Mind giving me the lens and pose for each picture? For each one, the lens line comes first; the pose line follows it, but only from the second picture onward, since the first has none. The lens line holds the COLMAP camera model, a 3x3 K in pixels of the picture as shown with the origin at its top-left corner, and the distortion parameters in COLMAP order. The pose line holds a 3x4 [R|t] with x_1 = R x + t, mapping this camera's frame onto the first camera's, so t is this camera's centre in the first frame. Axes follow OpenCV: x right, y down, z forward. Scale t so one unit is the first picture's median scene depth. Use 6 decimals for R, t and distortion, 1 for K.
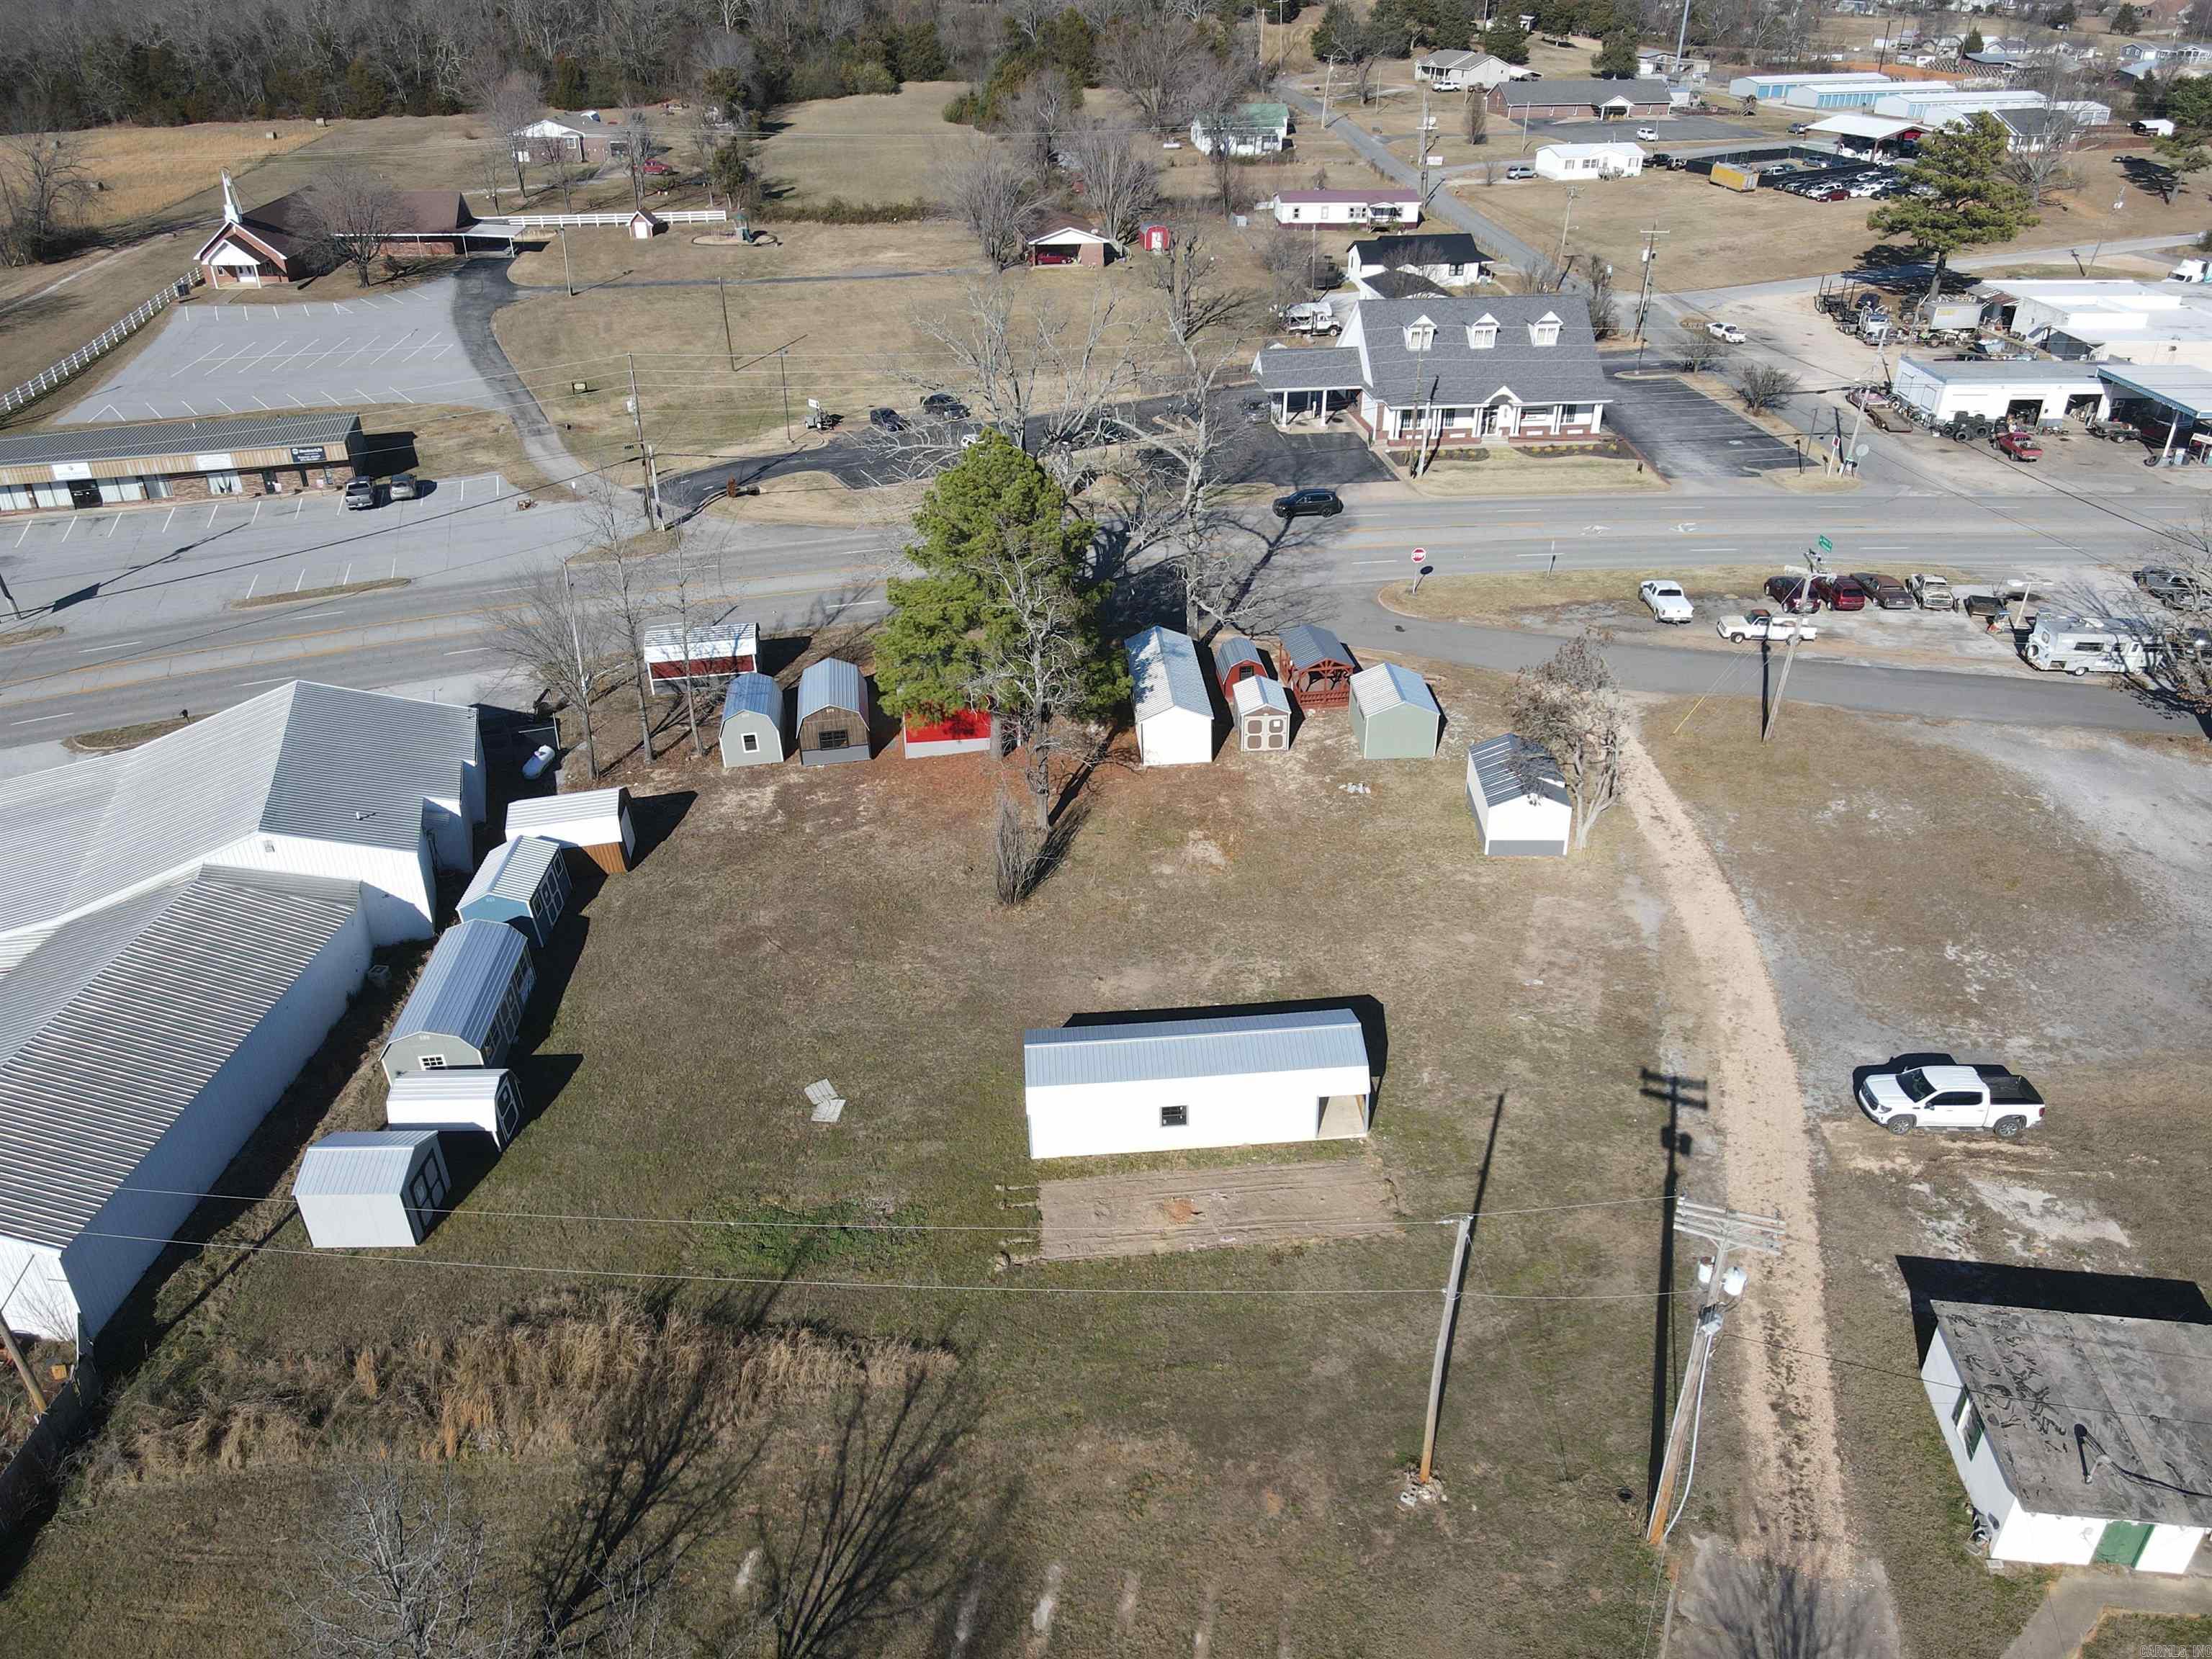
lens RADIAL K [[1613.1, 0, 1106.0], [0, 1613.1, 829.5], [0, 0, 1]] dist [0.009887, 0.012305]
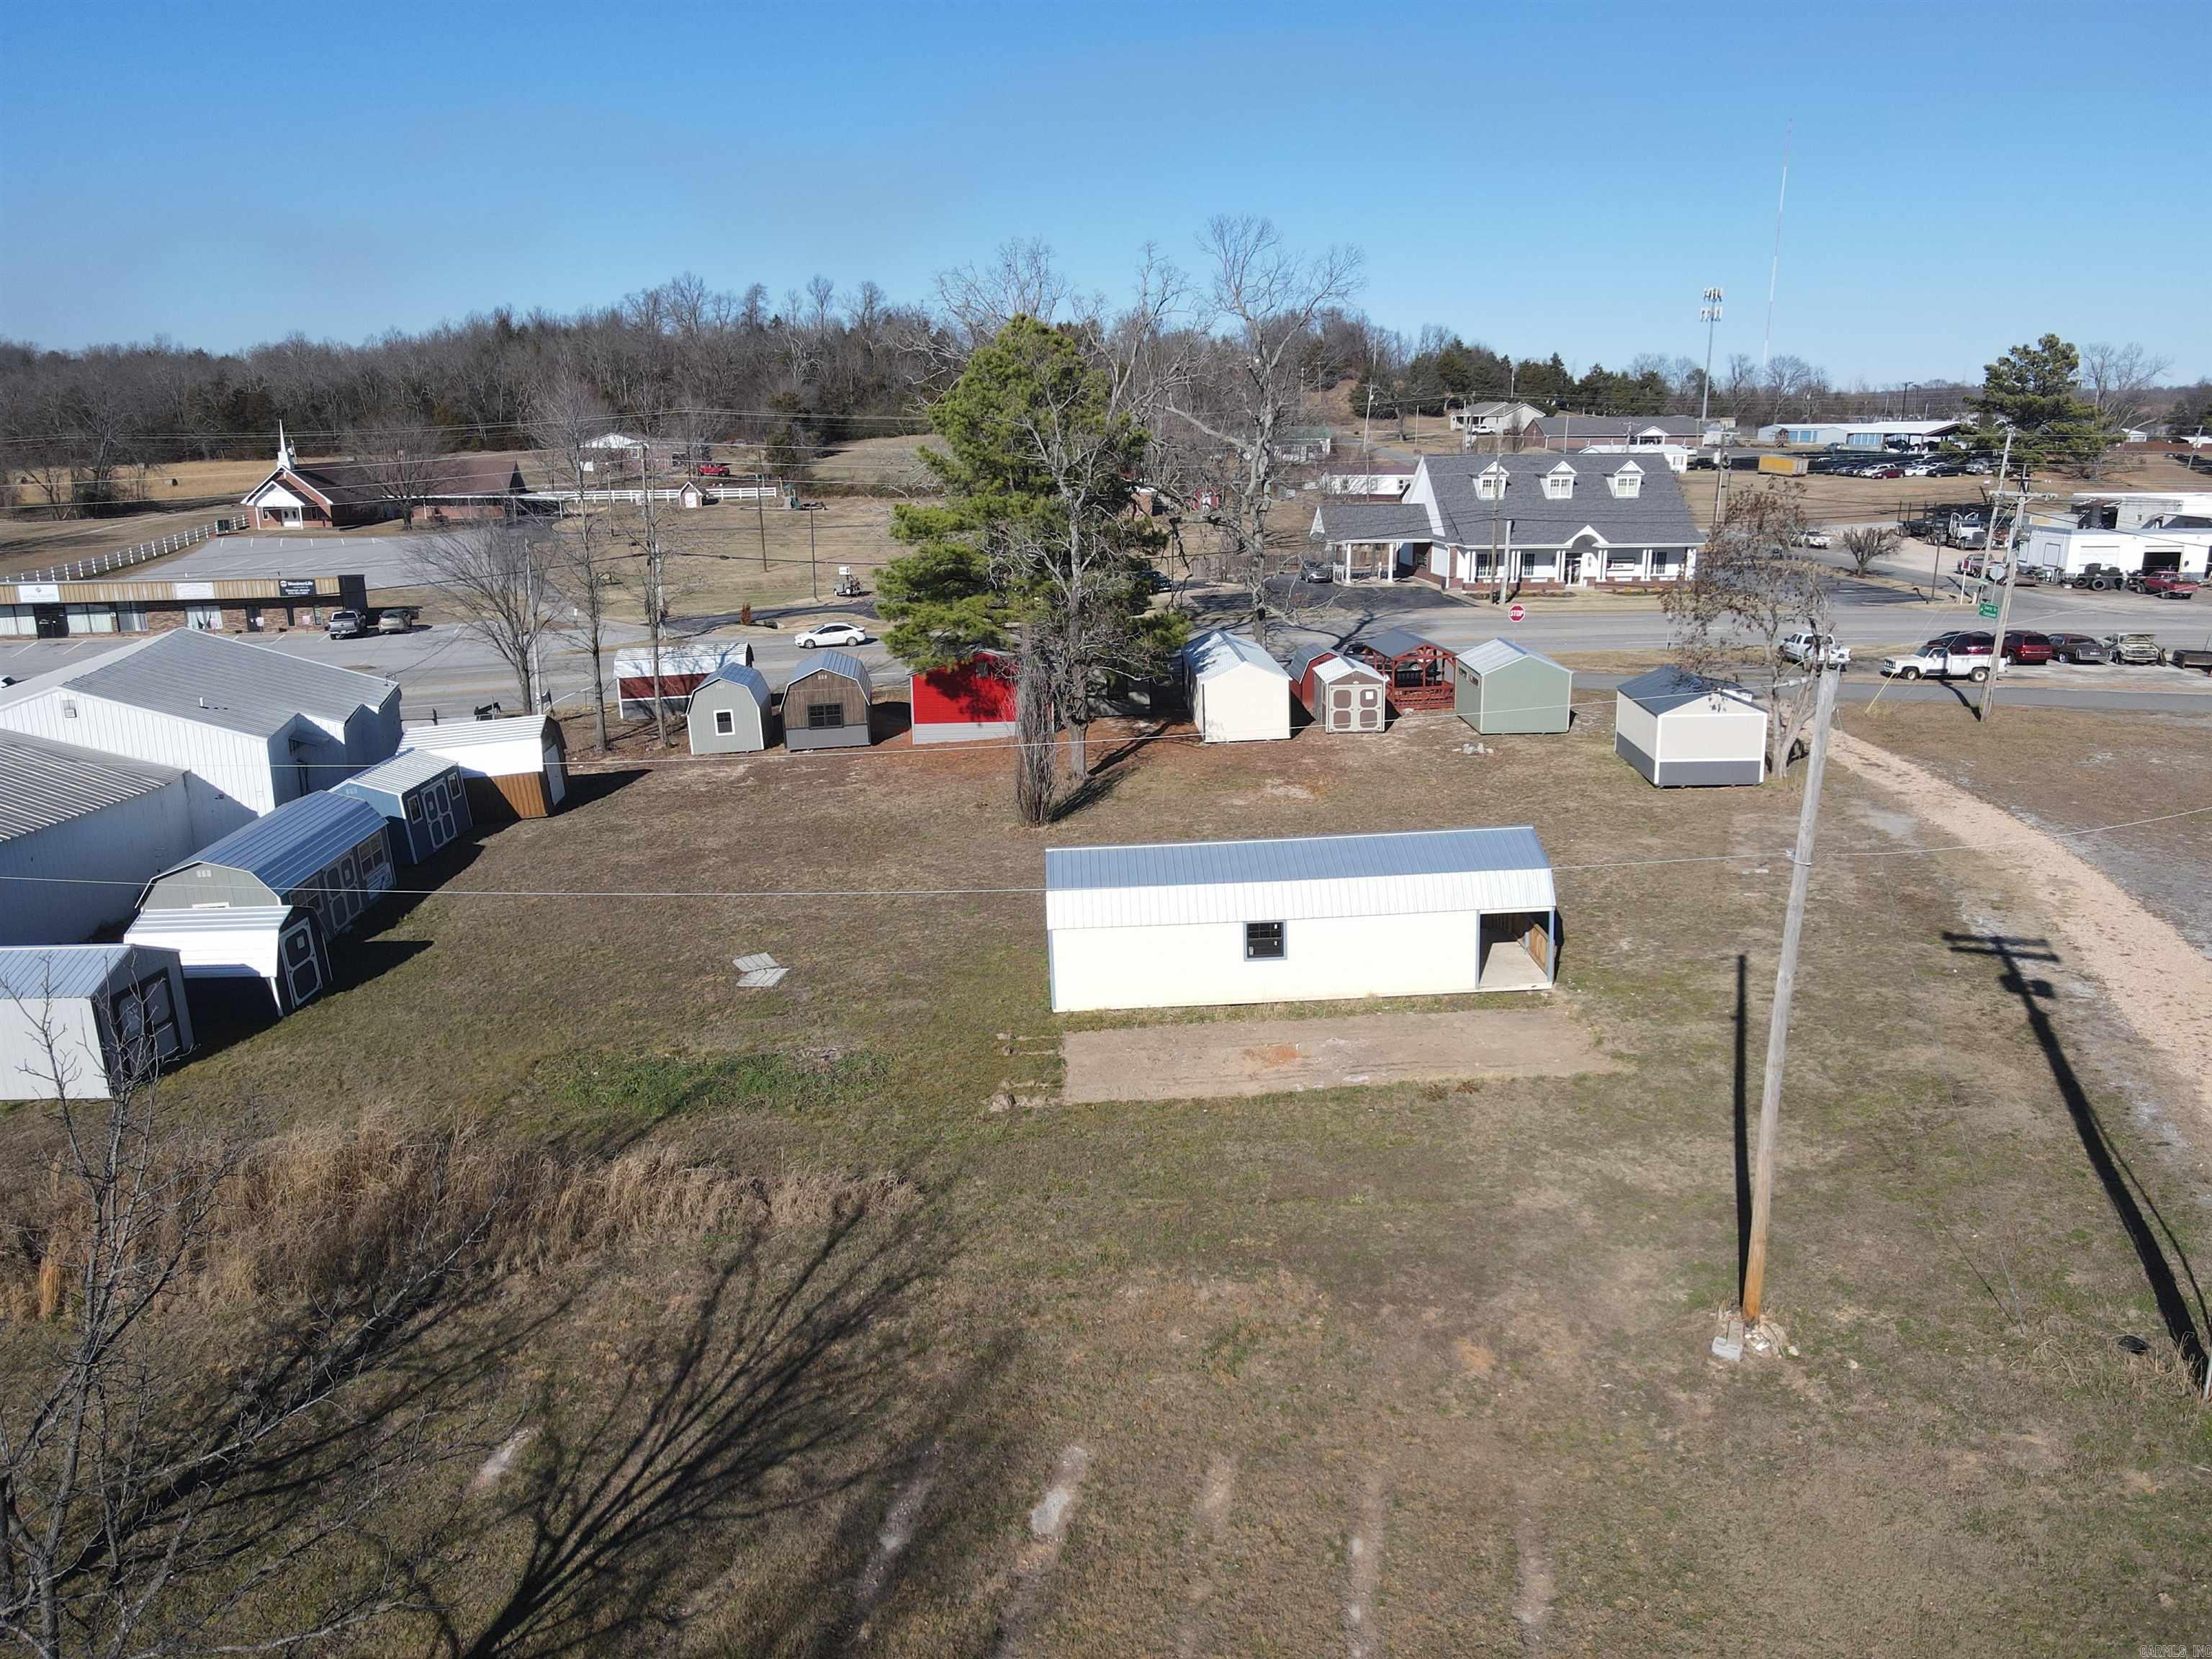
lens RADIAL K [[1613.1, 0, 1106.0], [0, 1613.1, 829.5], [0, 0, 1]] dist [0.009887, 0.012305]
pose [[0.999593, 0.000459, -0.028541, -0.005720], [-0.007843, 0.965810, -0.259131, 0.354372], [0.027446, 0.259249, 0.965420, 0.386829]]
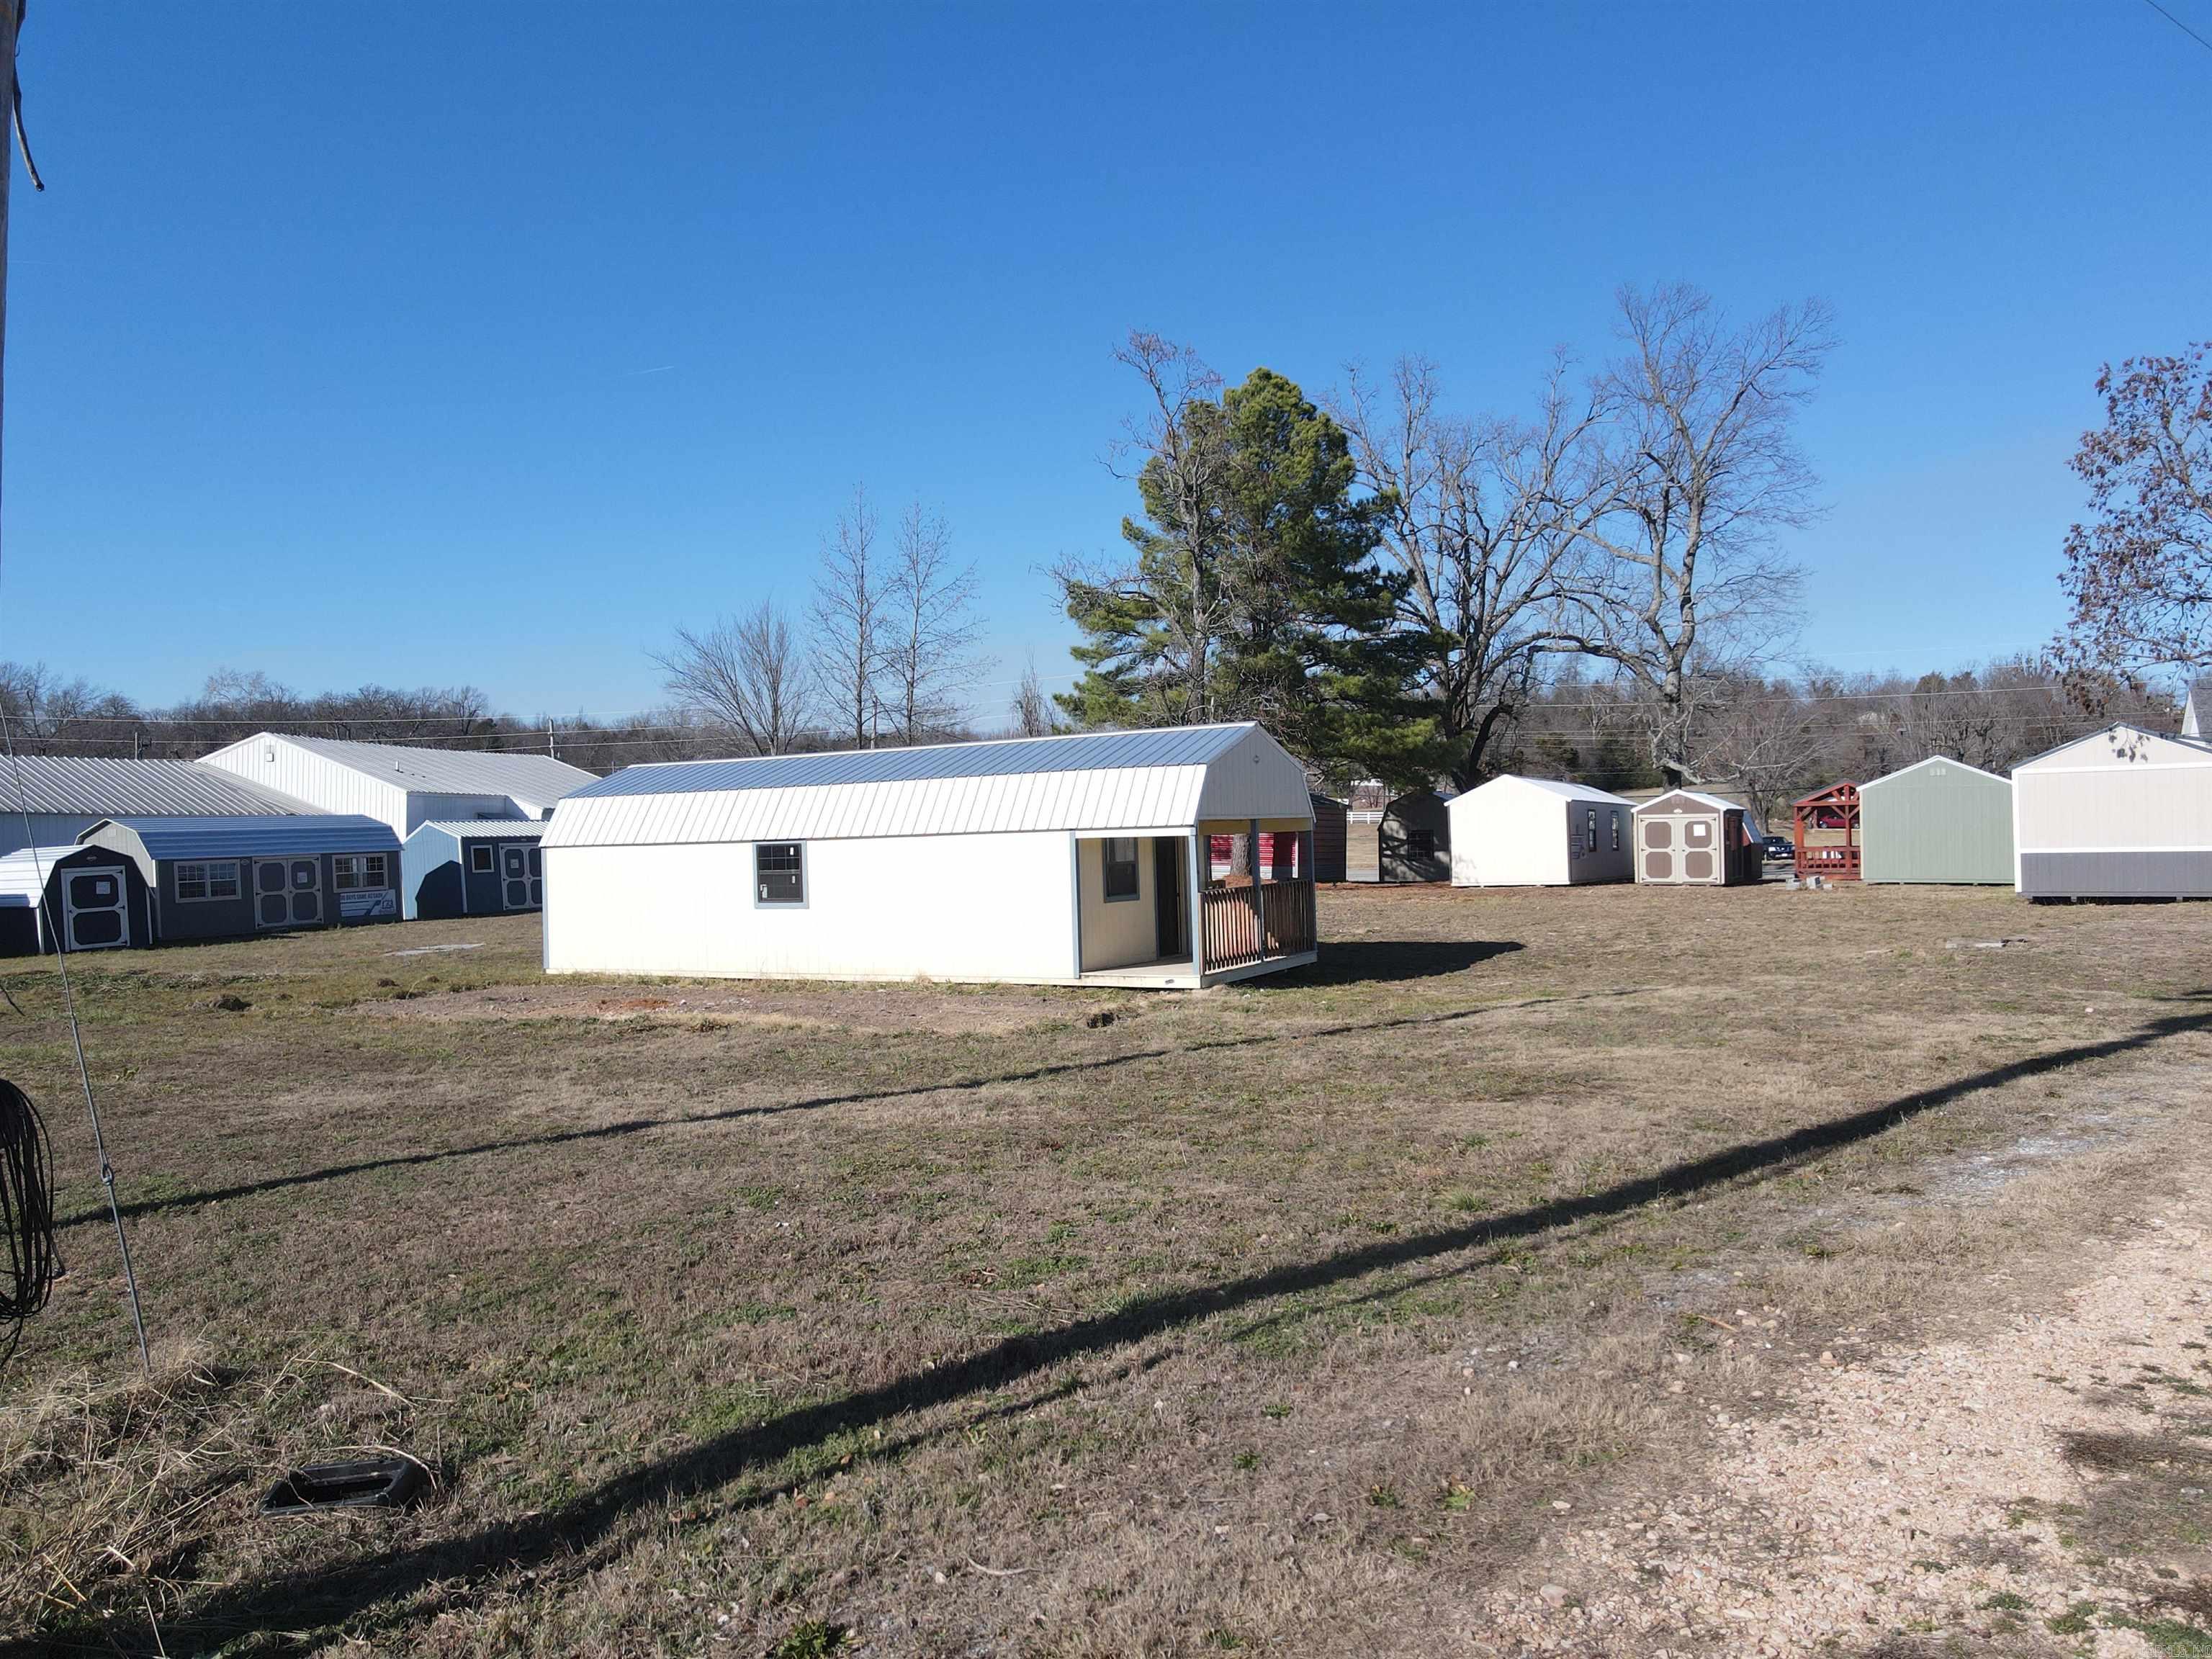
lens RADIAL K [[1613.1, 0, 1106.0], [0, 1613.1, 829.5], [0, 0, 1]] dist [0.009887, 0.012305]
pose [[0.839566, 0.002066, -0.543254, 0.397497], [-0.268981, 0.870395, -0.412385, 0.367689], [0.471994, 0.492349, 0.731310, 0.833539]]
